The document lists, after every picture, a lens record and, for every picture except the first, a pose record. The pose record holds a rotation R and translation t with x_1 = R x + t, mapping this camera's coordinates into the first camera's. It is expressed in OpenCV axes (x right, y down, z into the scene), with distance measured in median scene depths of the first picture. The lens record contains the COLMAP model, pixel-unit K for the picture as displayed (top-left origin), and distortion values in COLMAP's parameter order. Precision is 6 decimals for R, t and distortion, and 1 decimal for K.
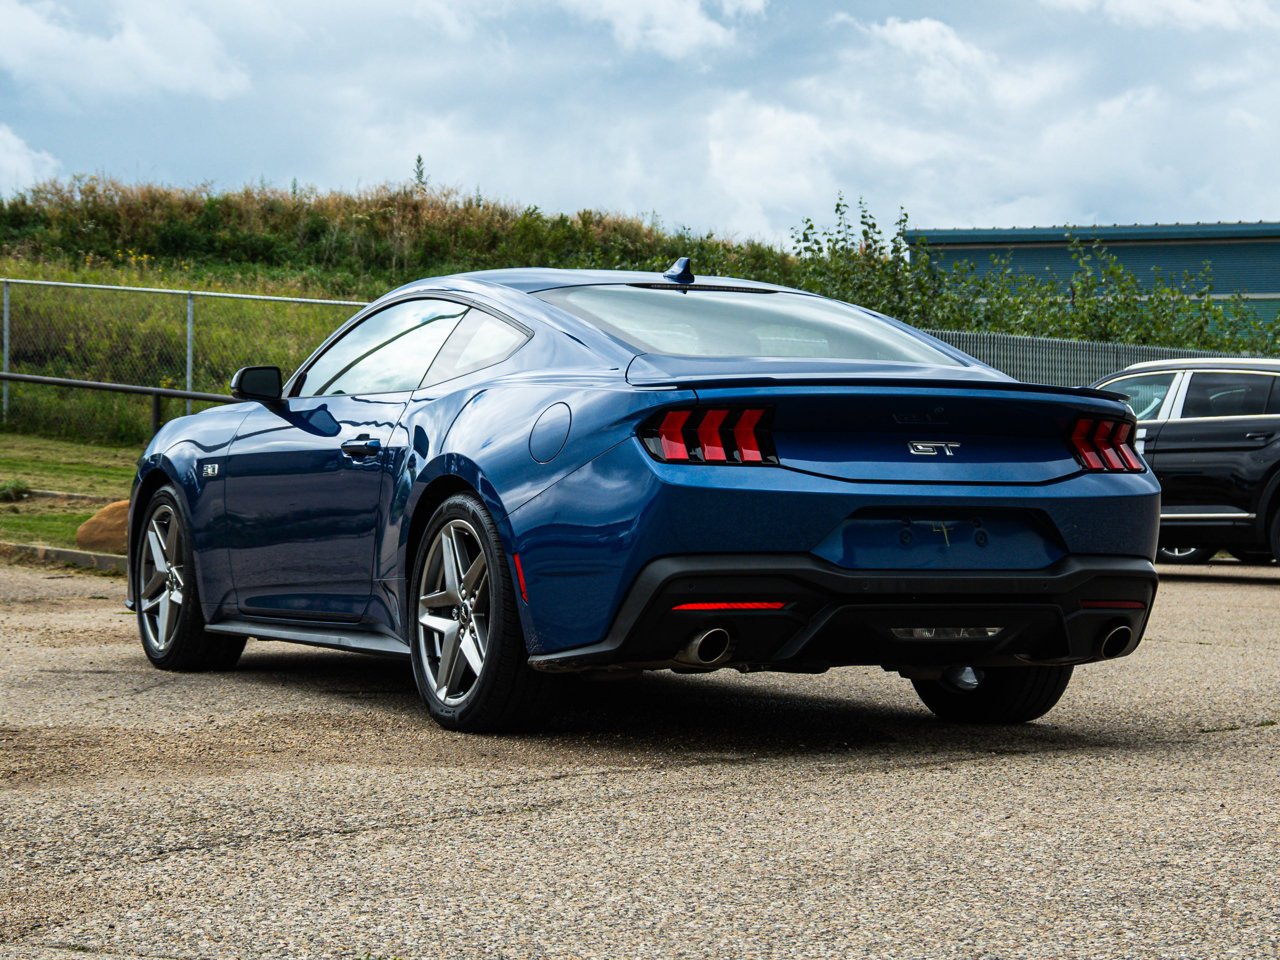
lens RADIAL K [[3102.8, 0, 636.5], [0, 3102.8, 479.6], [0, 0, 1]] dist [0.076924, 0.000000]
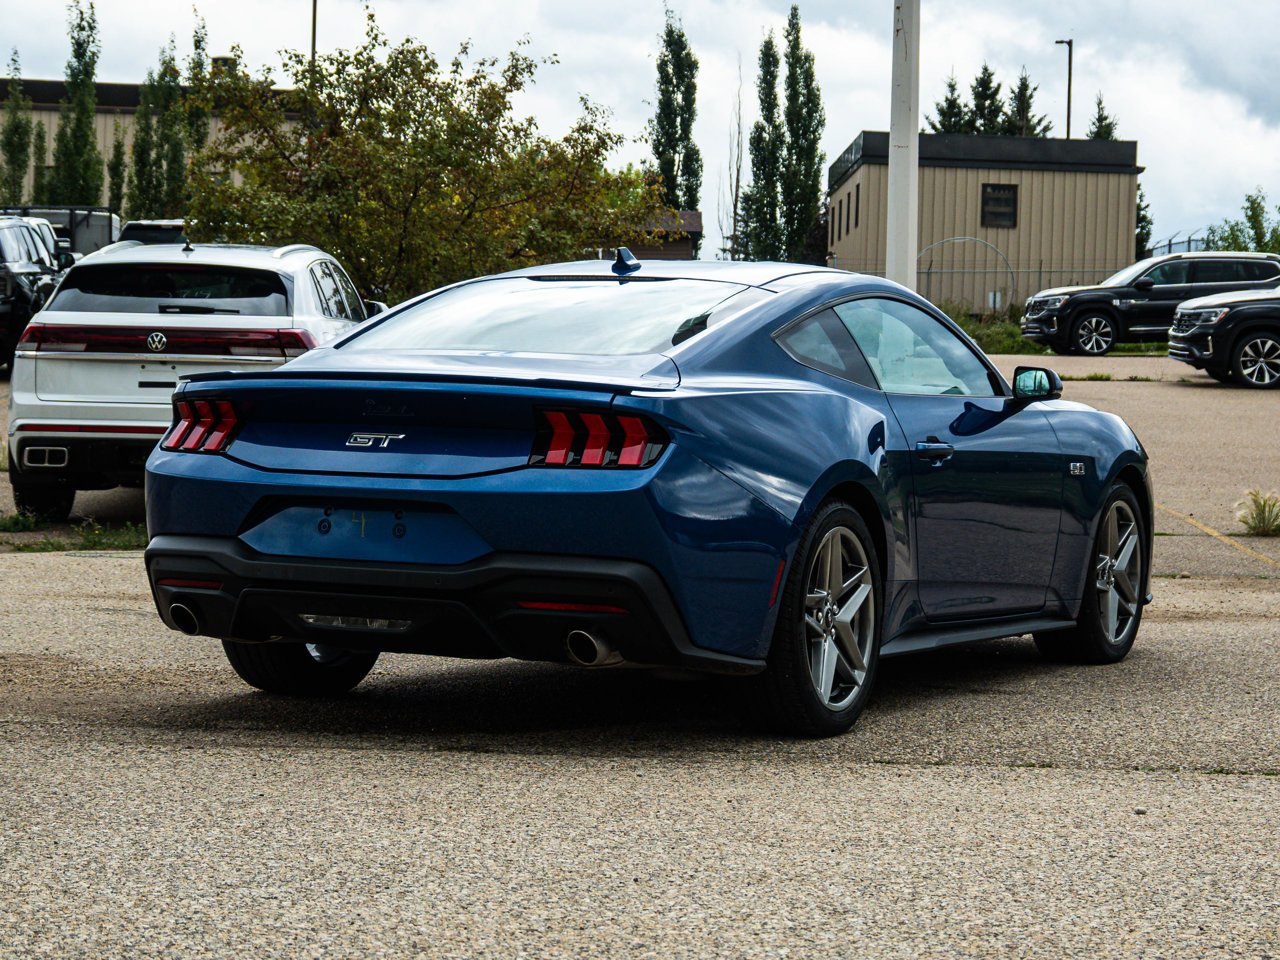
lens RADIAL K [[3102.8, 0, 645.9], [0, 3102.8, 476.3], [0, 0, 1]] dist [0.076924, 0.000000]
pose [[0.616527, 0.025034, -0.786936, 0.254040], [-0.017678, 0.999683, 0.017953, -0.004845], [0.787135, 0.002843, 0.616774, 0.119787]]
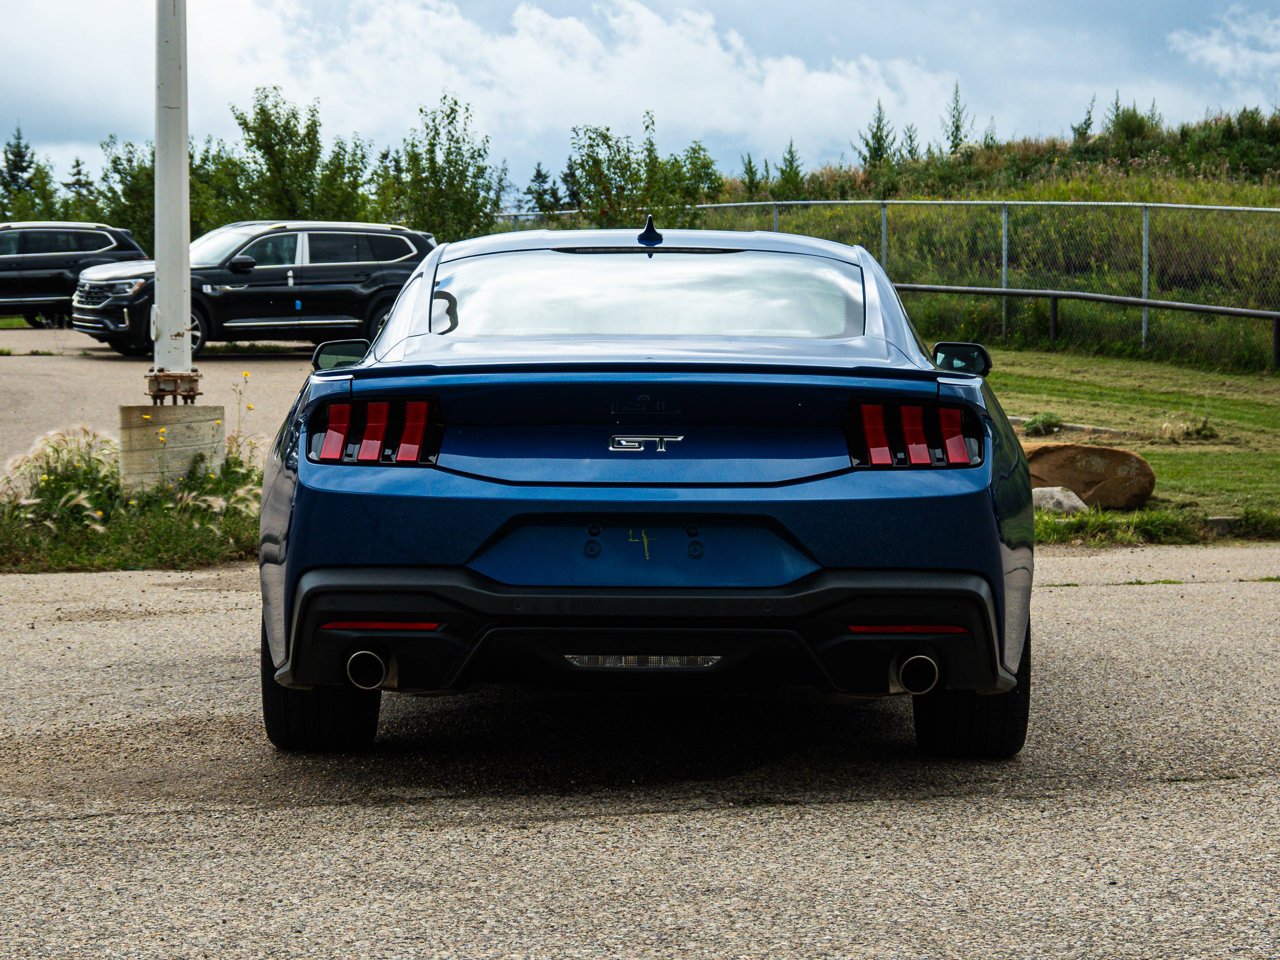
lens RADIAL K [[3102.8, 0, 626.0], [0, 3102.8, 441.7], [0, 0, 1]] dist [0.076924, 0.000000]
pose [[0.891118, -0.001023, -0.453770, 0.128057], [0.008414, 0.999863, 0.014269, -0.006111], [0.453693, -0.016533, 0.891005, 0.064707]]
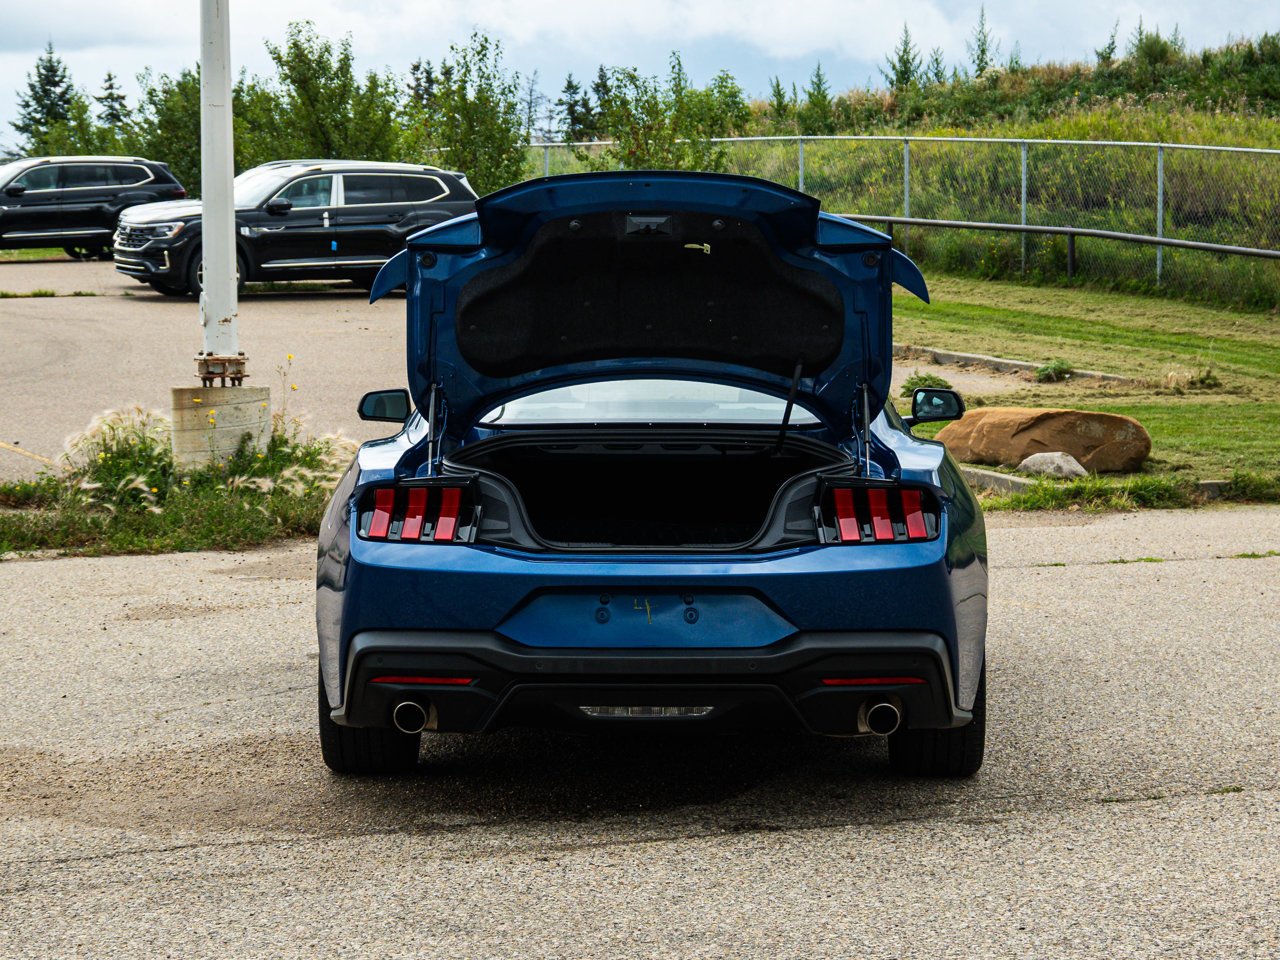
lens RADIAL K [[3102.8, 0, 646.2], [0, 3102.8, 482.8], [0, 0, 1]] dist [0.076924, 0.000000]
pose [[0.889081, 0.014539, -0.457519, 0.147256], [0.014003, 0.998164, 0.058931, -0.021881], [0.457536, -0.058801, 0.887245, 0.032867]]
